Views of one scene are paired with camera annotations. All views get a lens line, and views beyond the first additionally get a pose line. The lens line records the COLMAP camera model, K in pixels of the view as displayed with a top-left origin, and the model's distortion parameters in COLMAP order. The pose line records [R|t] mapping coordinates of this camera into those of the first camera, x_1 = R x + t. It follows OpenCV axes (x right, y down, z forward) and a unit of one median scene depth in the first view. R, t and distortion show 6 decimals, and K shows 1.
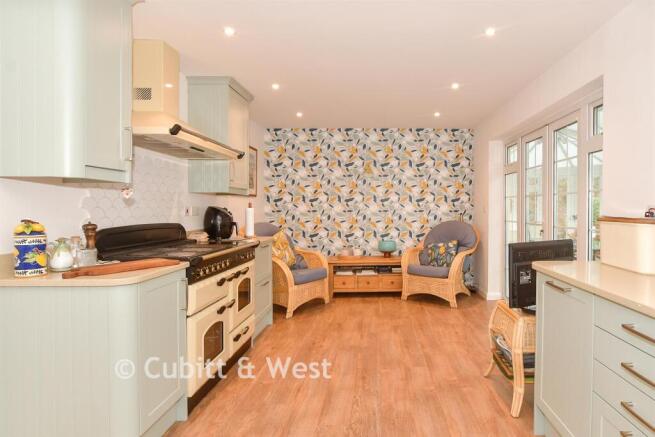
lens RADIAL K [[304.5, 0, 352.9], [0, 304.5, 208.5], [0, 0, 1]] dist [-0.002660, -0.000004]
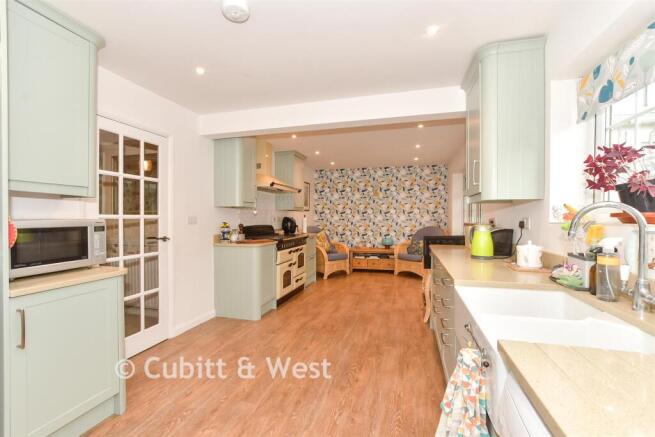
lens RADIAL K [[304.3, 0, 326.3], [0, 304.3, 207.5], [0, 0, 1]] dist [-0.024658, 0.000077]
pose [[0.958884, -0.005661, -0.283743, 0.290366], [-0.002922, 0.999551, -0.029817, -0.007586], [0.283785, 0.029421, 0.958437, -0.684692]]
